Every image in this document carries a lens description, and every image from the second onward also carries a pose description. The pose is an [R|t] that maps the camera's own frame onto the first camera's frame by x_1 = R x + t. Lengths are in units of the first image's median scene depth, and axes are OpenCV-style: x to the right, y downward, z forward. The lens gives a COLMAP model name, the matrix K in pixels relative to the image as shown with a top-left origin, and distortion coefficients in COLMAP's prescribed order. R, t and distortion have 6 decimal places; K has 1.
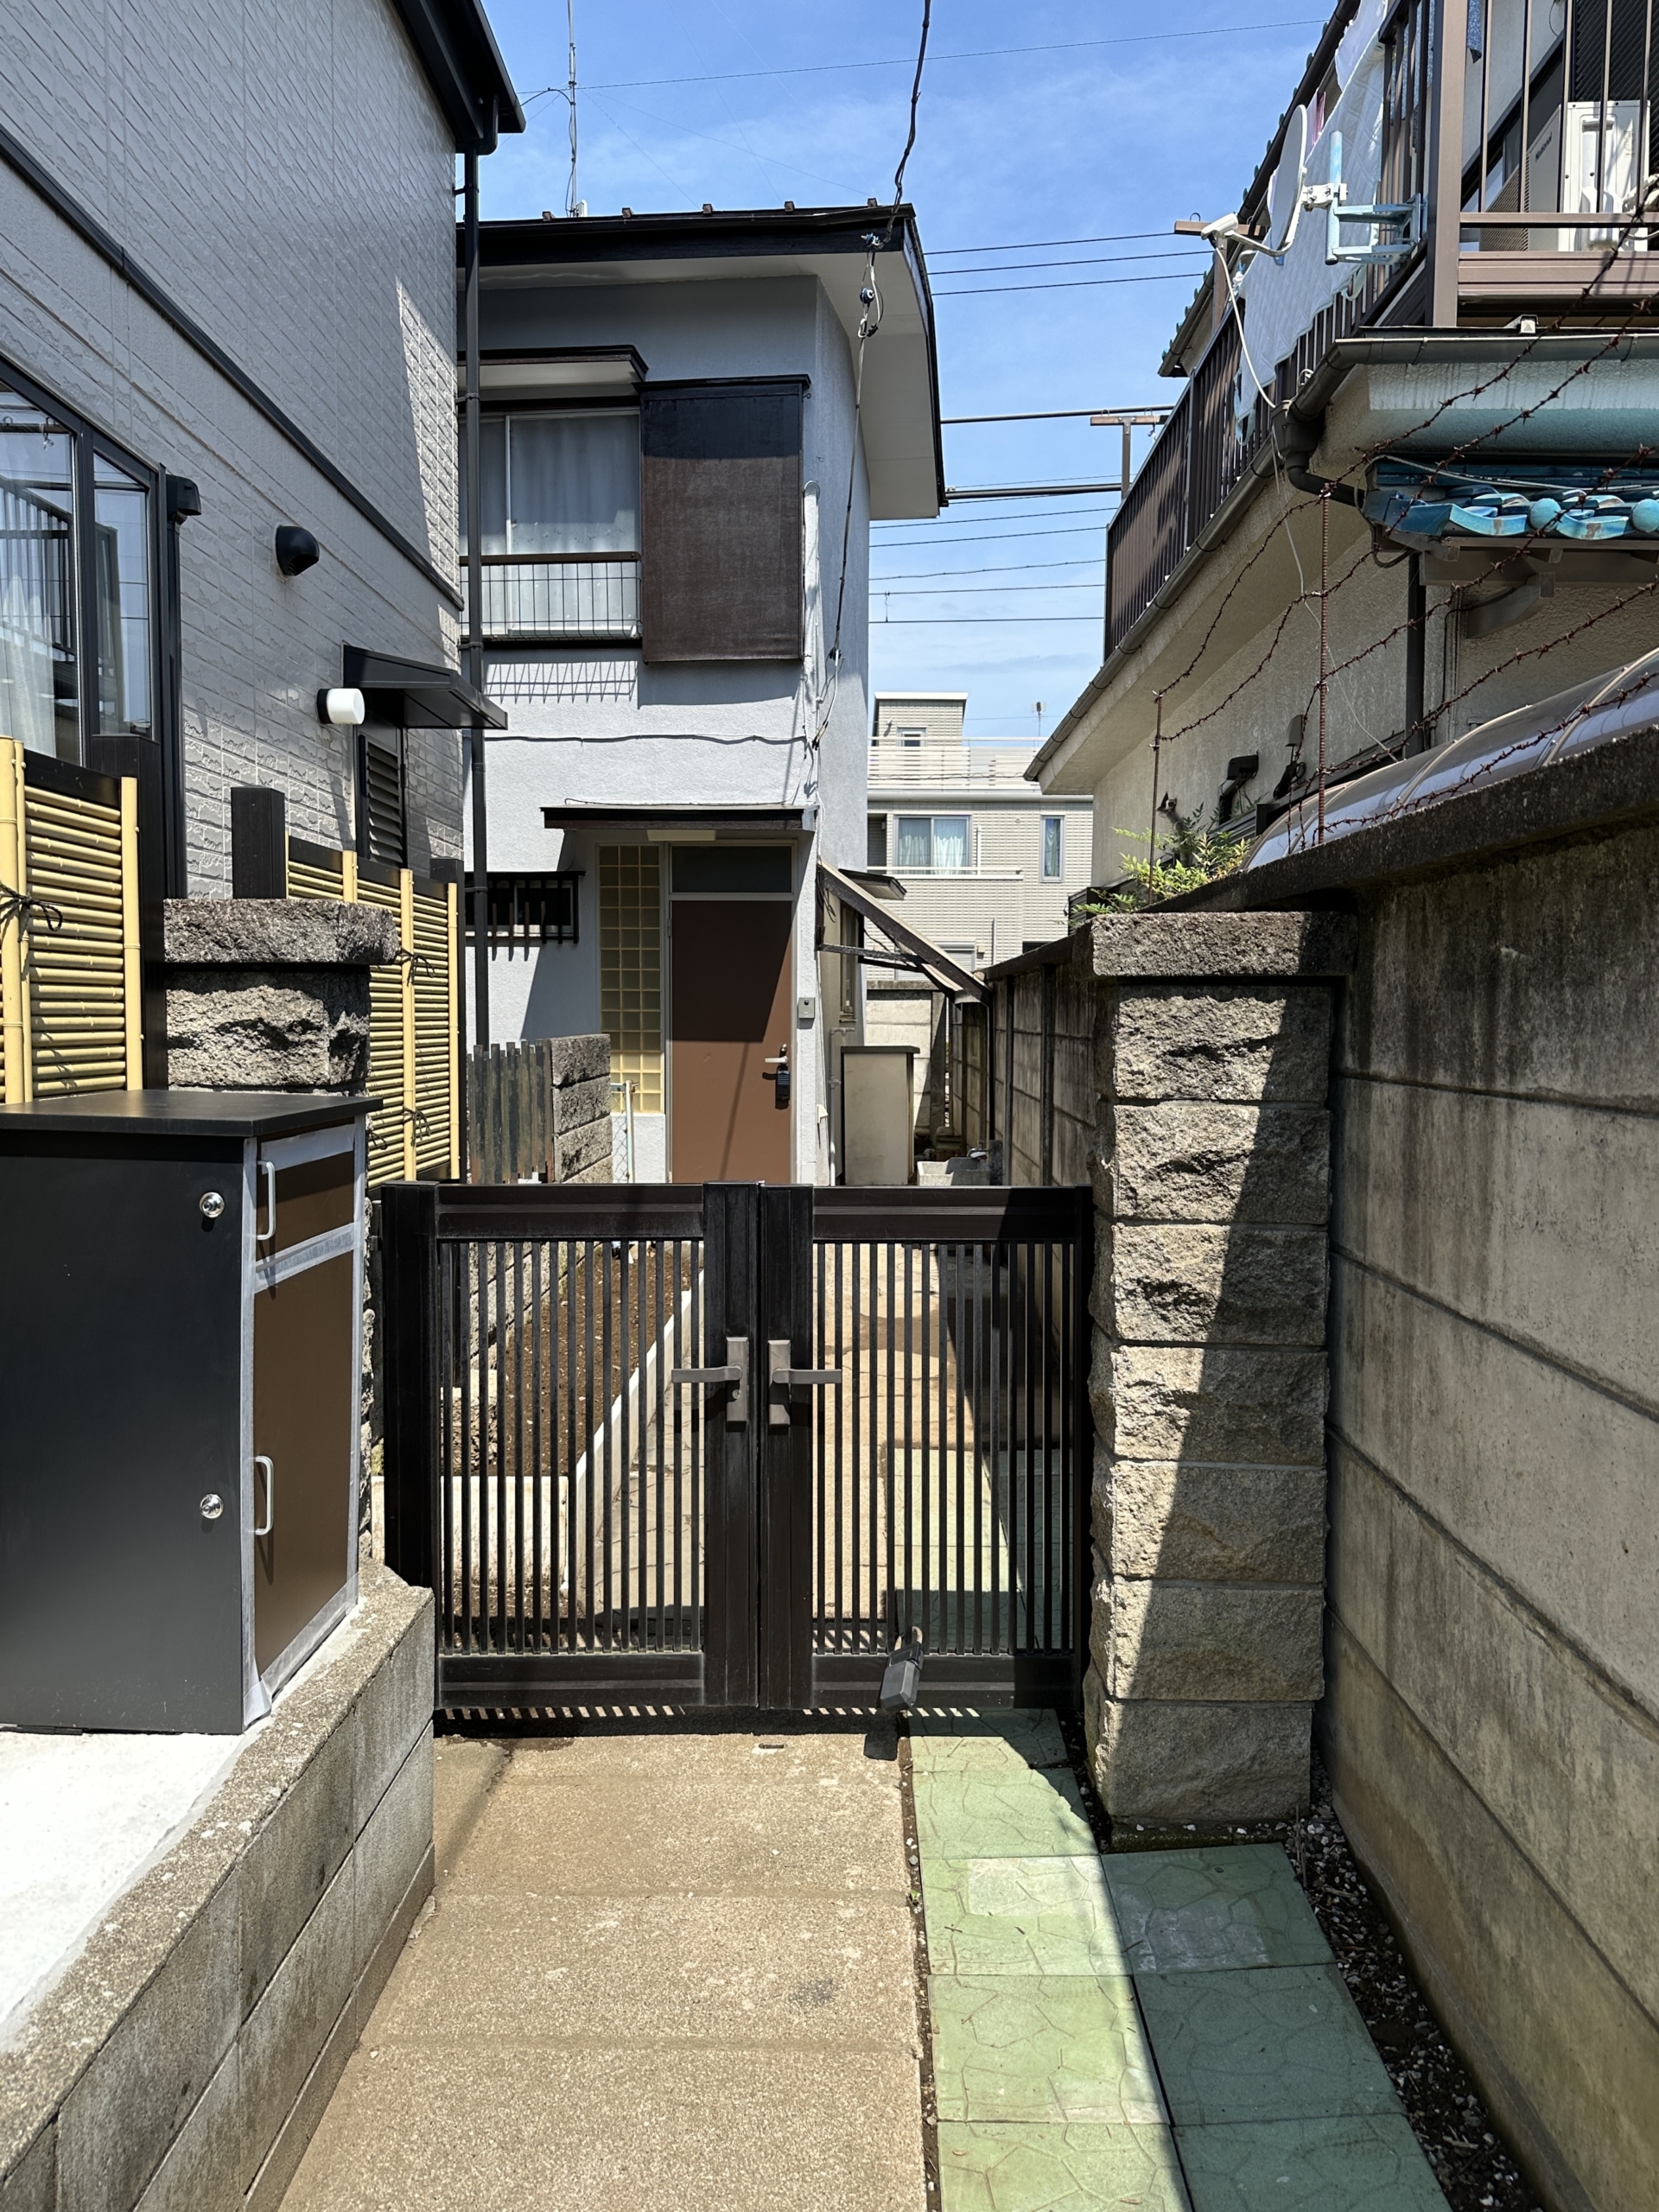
lens RADIAL K [[1558.6, 0, 814.6], [0, 1558.6, 1099.5], [0, 0, 1]] dist [0.051093, -0.077661]
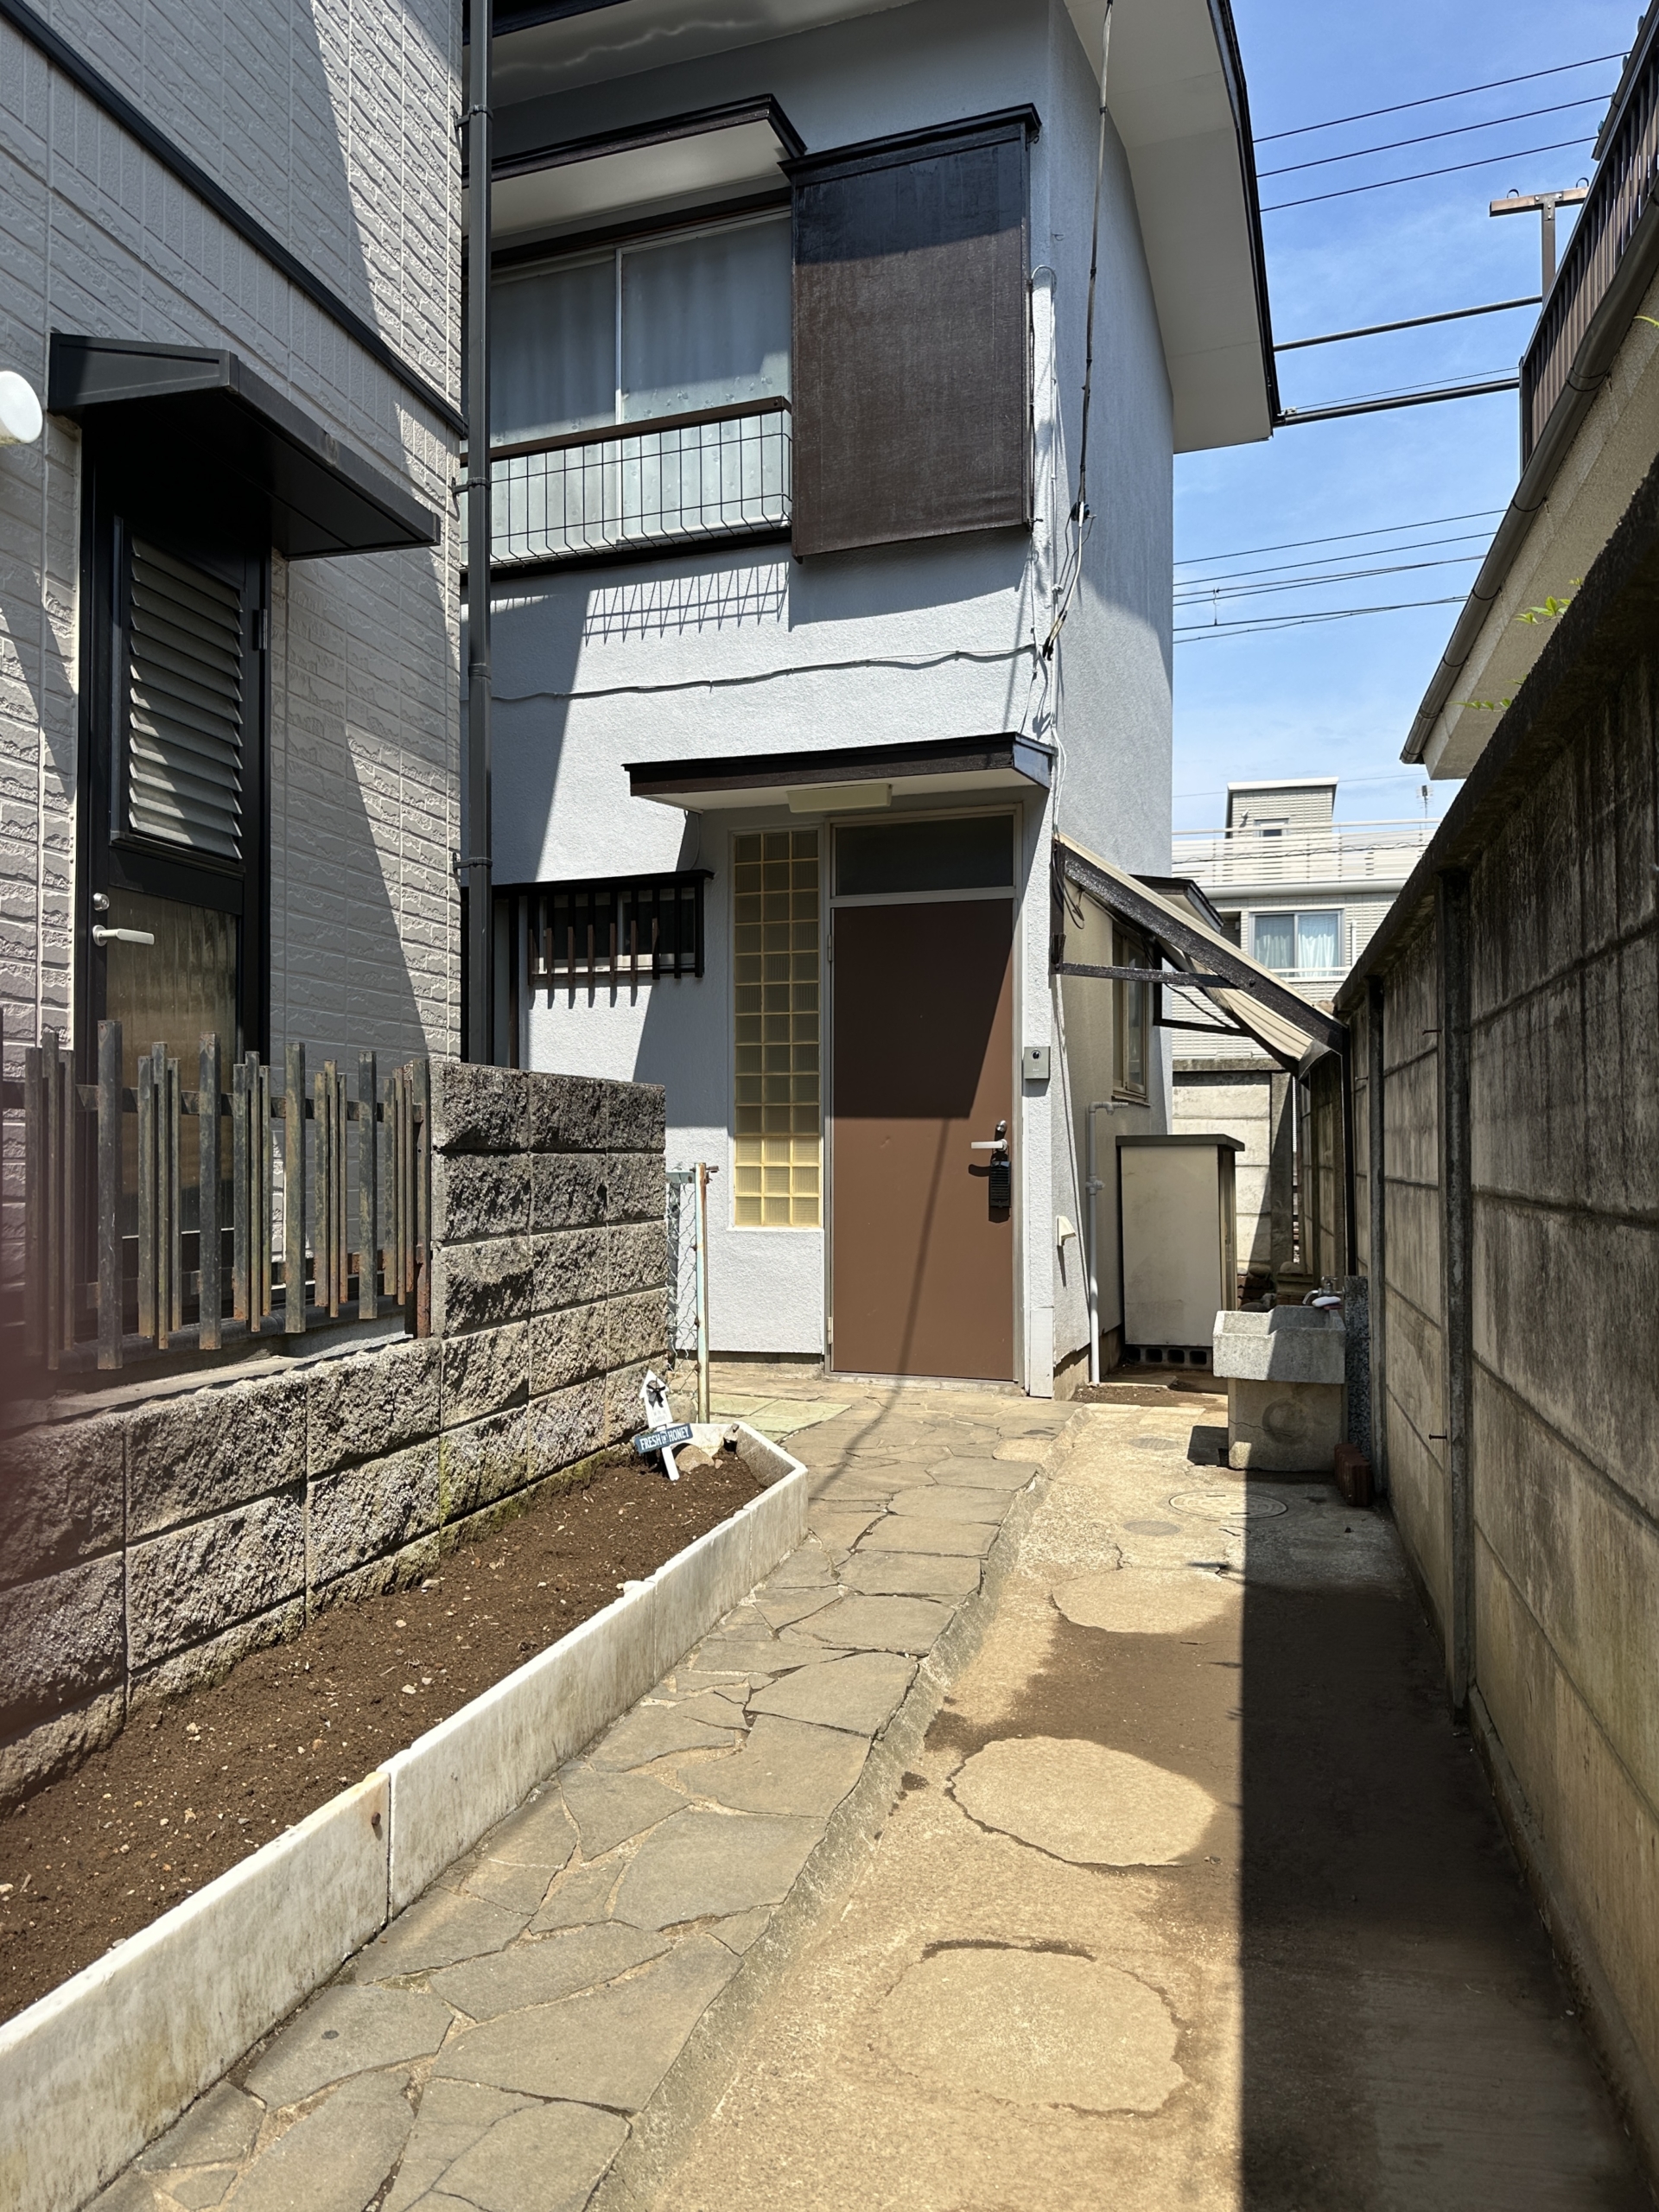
lens RADIAL K [[1558.6, 0, 770.6], [0, 1558.6, 1125.2], [0, 0, 1]] dist [0.051093, -0.077661]
pose [[0.967153, -0.006575, -0.254111, 0.068385], [-0.012149, 0.997327, -0.072045, 0.018431], [0.253906, 0.072766, 0.964488, 0.475360]]
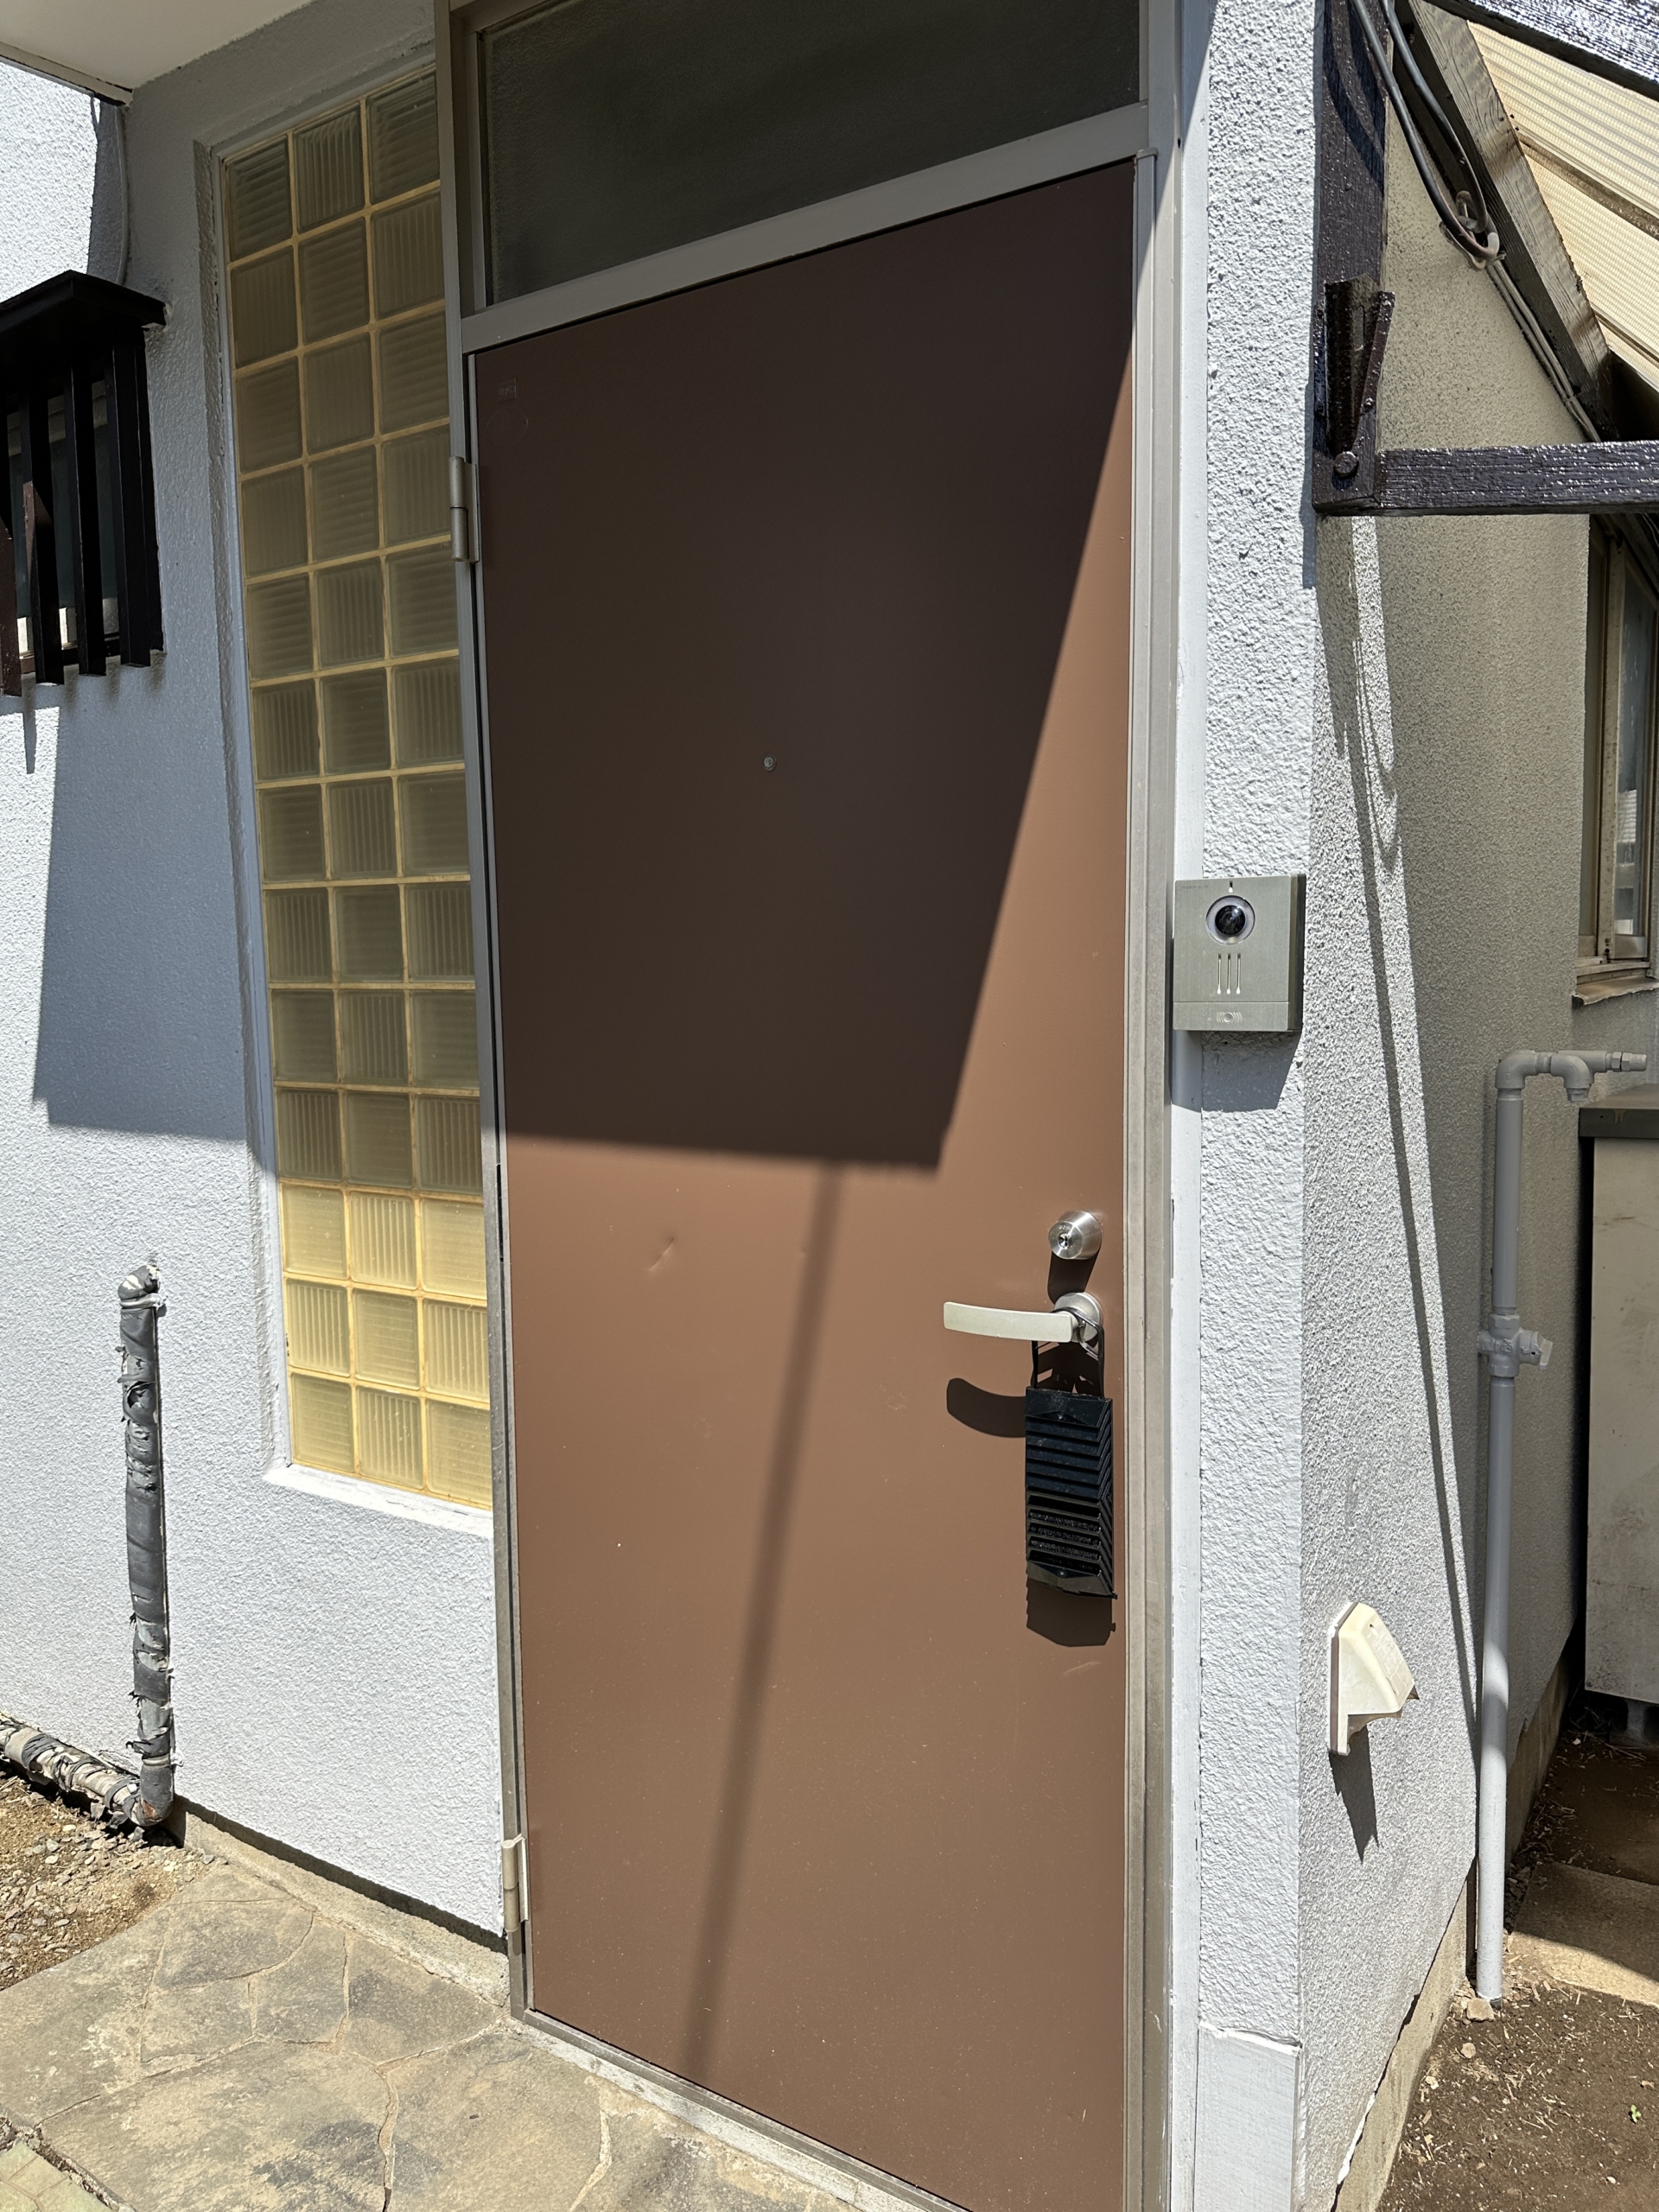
lens RADIAL K [[1558.6, 0, 816.9], [0, 1558.6, 1108.3], [0, 0, 1]] dist [0.051093, -0.077661]
pose [[0.893882, 0.027128, -0.447480, 0.031128], [-0.007067, 0.998896, 0.046440, -0.069008], [0.448246, -0.038350, 0.893087, 1.146353]]
